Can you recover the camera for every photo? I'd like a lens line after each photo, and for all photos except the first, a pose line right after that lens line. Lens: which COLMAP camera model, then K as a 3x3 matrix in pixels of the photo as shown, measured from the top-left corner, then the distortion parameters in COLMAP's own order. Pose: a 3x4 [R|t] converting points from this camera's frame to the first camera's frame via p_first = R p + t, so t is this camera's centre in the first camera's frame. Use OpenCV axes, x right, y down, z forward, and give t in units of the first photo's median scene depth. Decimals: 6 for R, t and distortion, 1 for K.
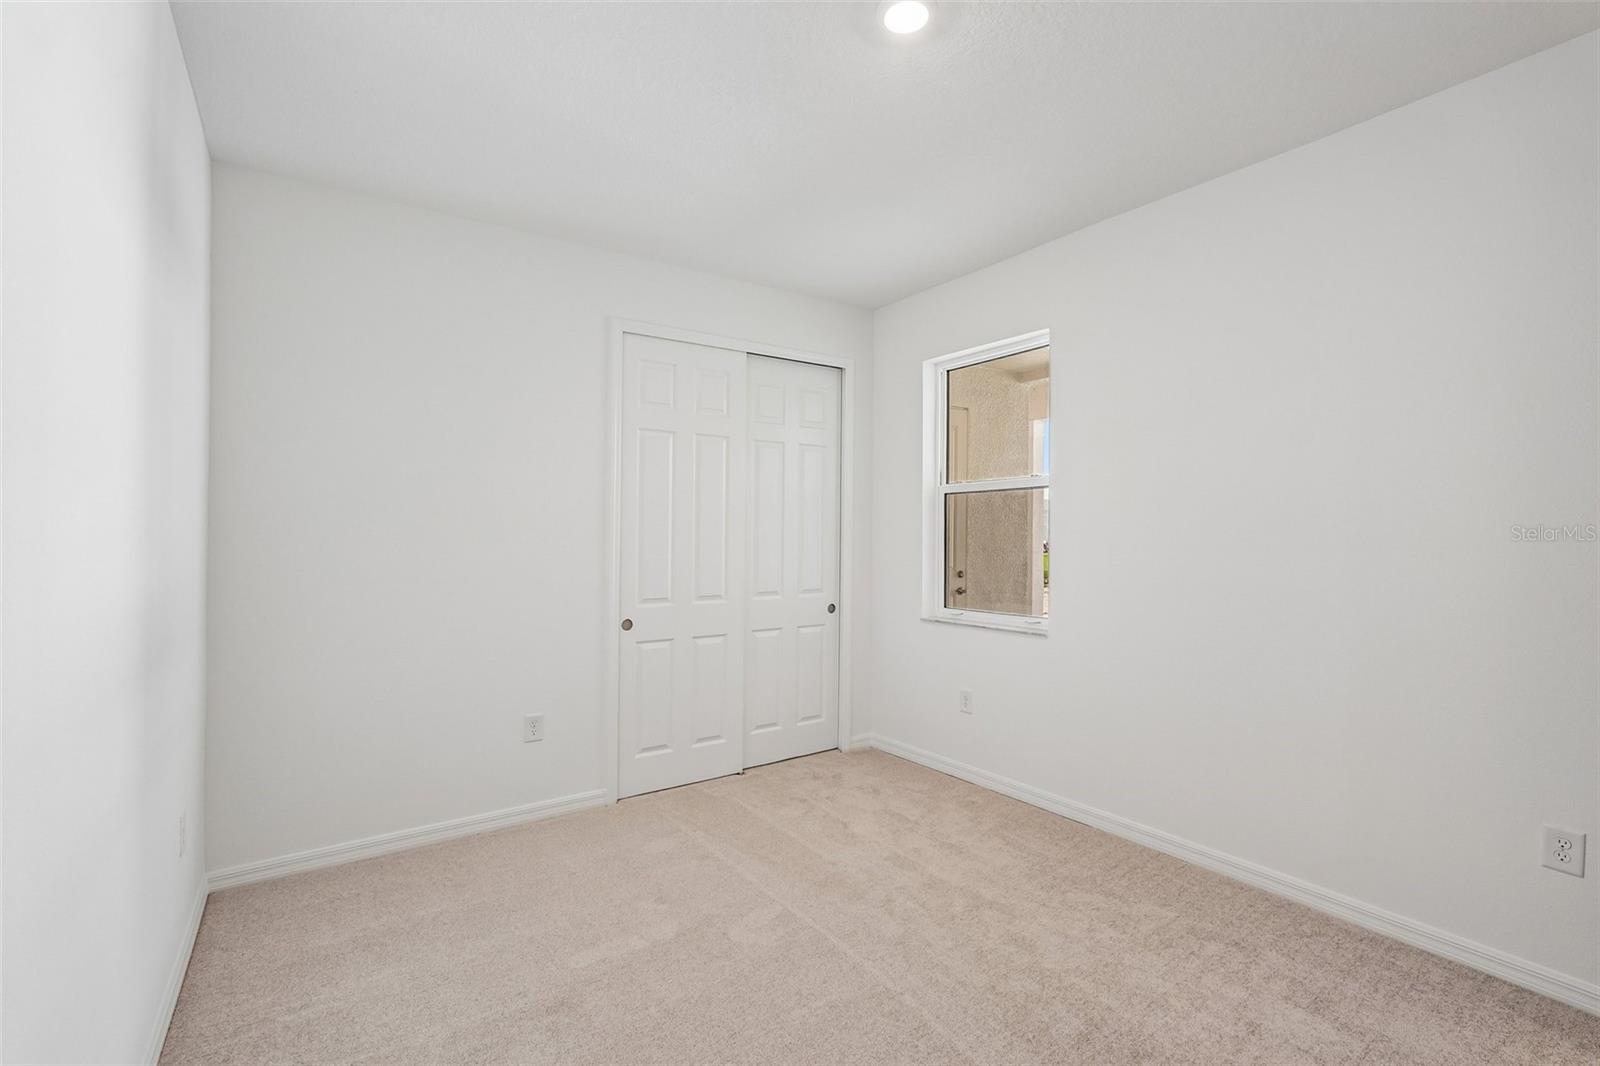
lens RADIAL K [[708.2, 0, 800.0], [0, 708.2, 533.0], [0, 0, 1]] dist [-0.016573, 0.009379]
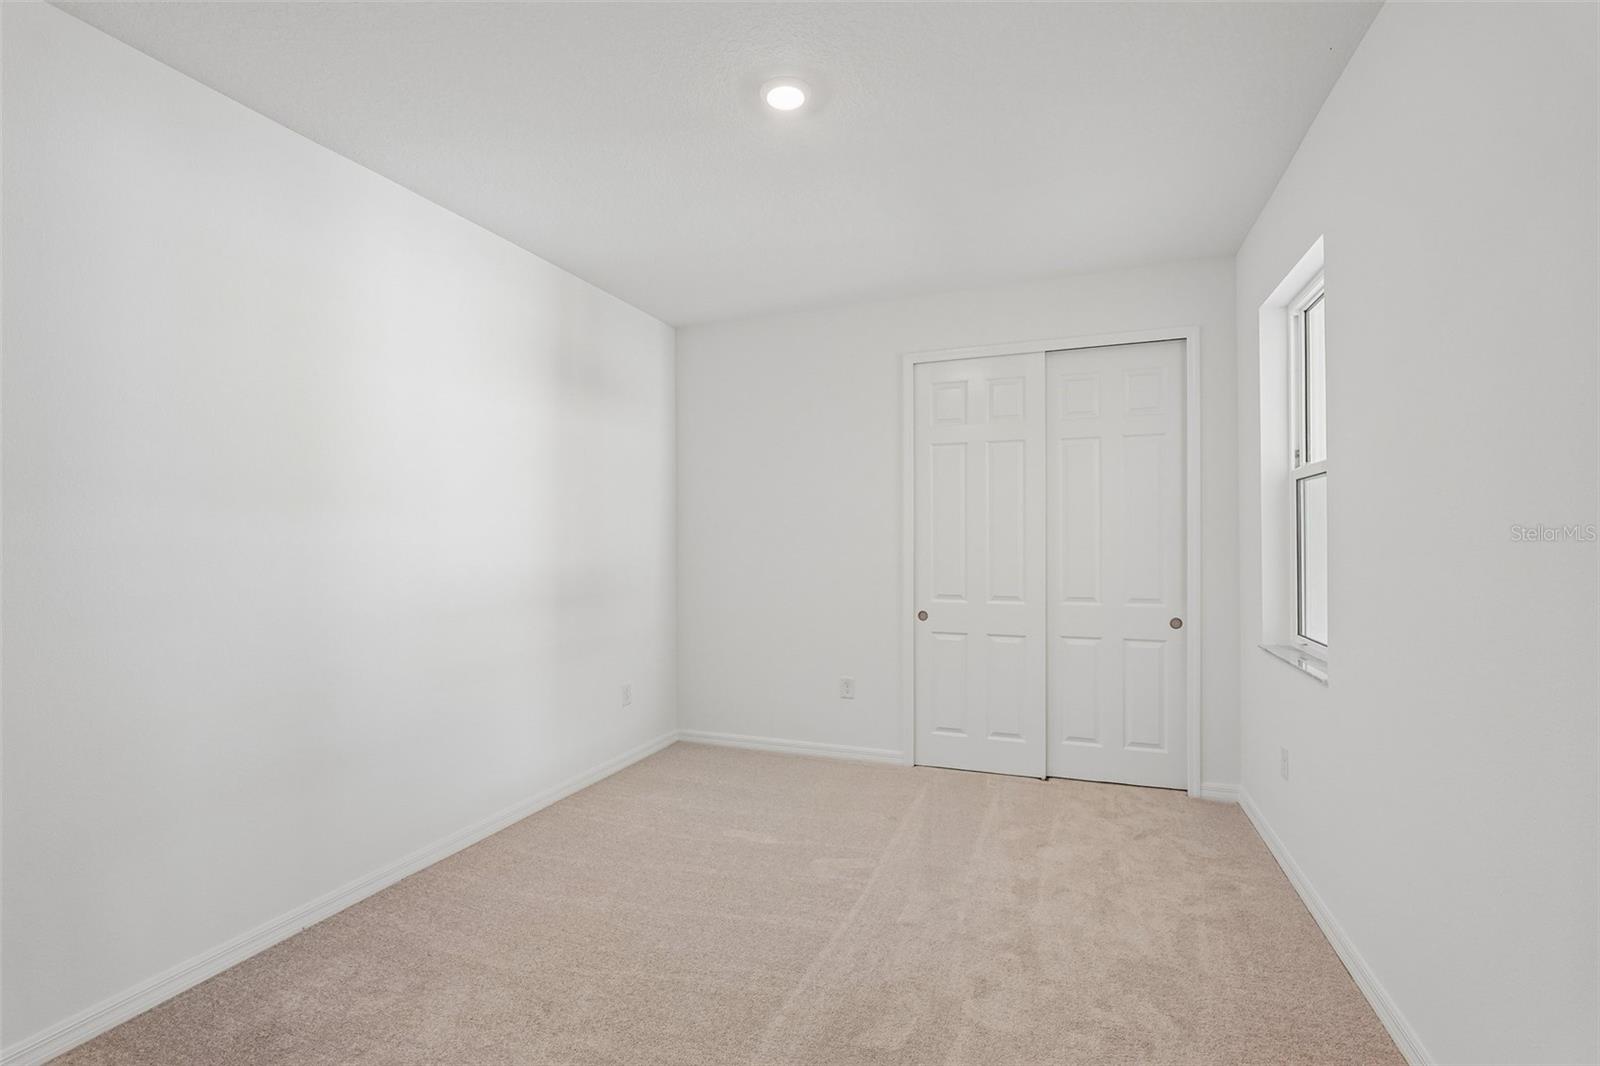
lens RADIAL K [[708.2, 0, 800.0], [0, 708.2, 533.0], [0, 0, 1]] dist [-0.016573, 0.009379]
pose [[0.562896, -0.008050, -0.826489, 0.591549], [0.008208, 0.999958, -0.004149, -0.002319], [0.826487, -0.004448, 0.562938, 0.182801]]
